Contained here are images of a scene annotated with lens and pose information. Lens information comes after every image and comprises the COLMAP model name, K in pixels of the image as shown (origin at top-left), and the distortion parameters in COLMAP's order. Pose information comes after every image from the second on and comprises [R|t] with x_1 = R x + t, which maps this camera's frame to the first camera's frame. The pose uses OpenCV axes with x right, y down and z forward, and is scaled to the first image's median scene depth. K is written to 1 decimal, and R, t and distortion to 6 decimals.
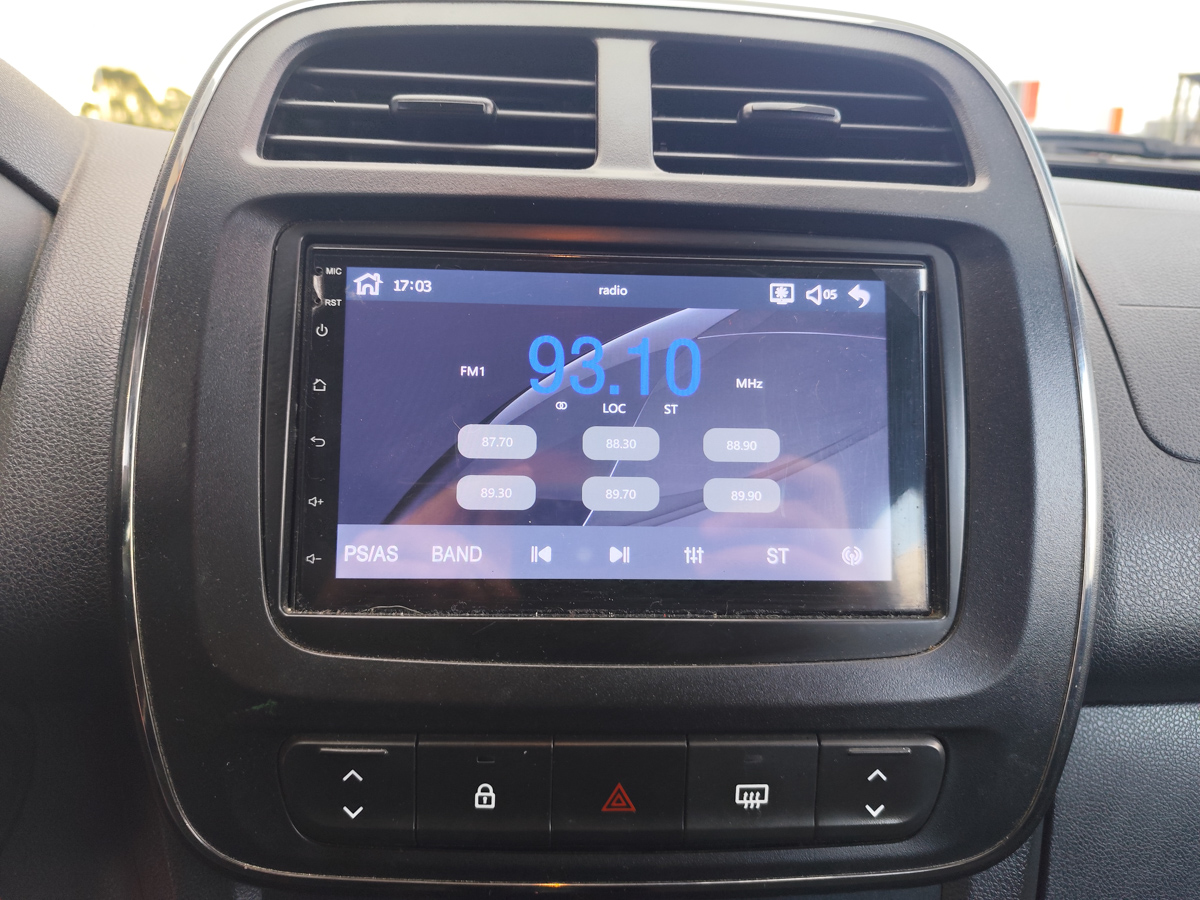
lens RADIAL K [[818.8, 0, 642.6], [0, 818.8, 485.8], [0, 0, 1]] dist [-0.003607, -0.032112]
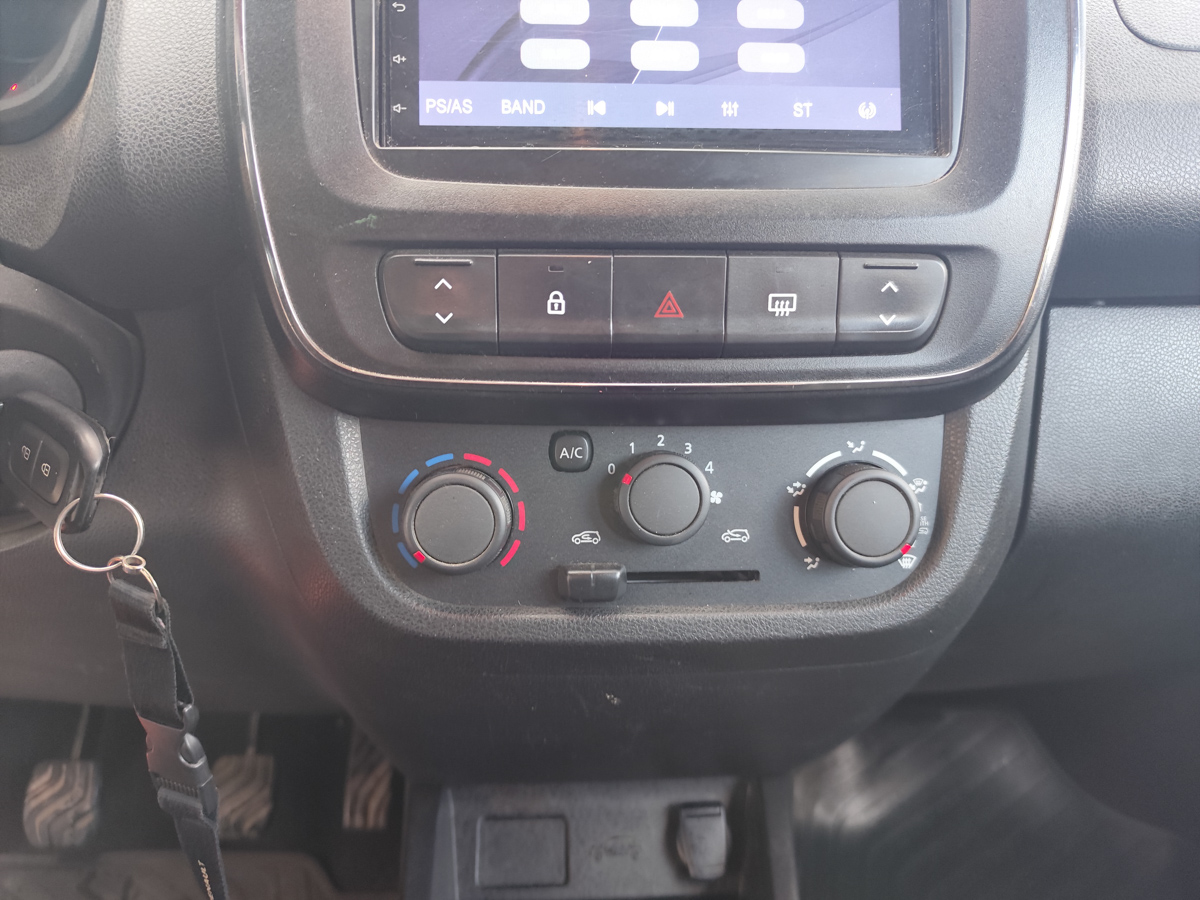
lens RADIAL K [[802.8, 0, 650.5], [0, 802.8, 450.1], [0, 0, 1]] dist [0.005056, -0.036356]
pose [[0.999851, -0.017254, 0.000456, -0.058894], [0.017150, 0.996105, 0.086493, 0.476053], [-0.001946, -0.086473, 0.996252, -0.164485]]
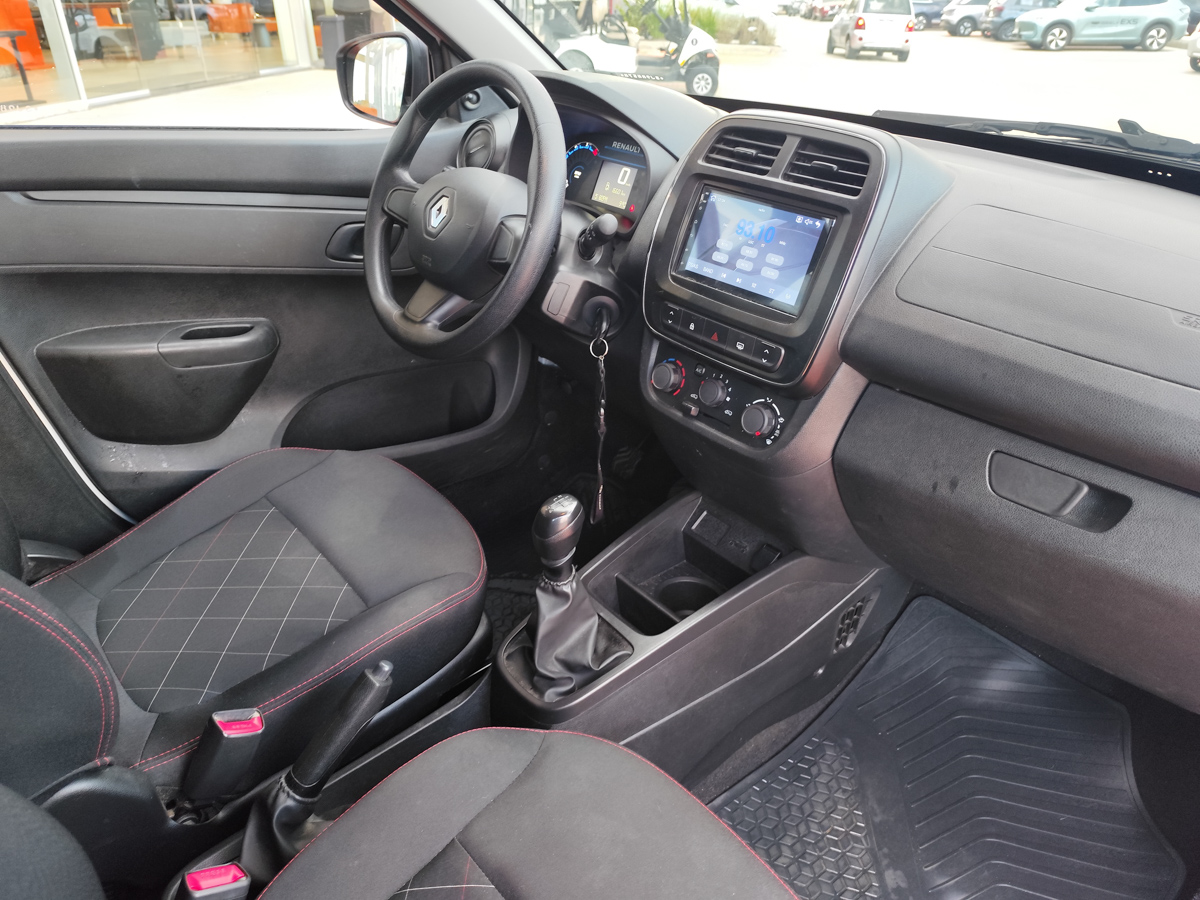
lens RADIAL K [[850.7, 0, 600.0], [0, 850.7, 450.0], [0, 0, 1]] dist [0.005201, 0.004151]
pose [[0.608060, 0.374008, -0.700272, 2.757042], [-0.237451, 0.927377, 0.289118, -0.183092], [0.757549, -0.009521, 0.652709, -2.180581]]
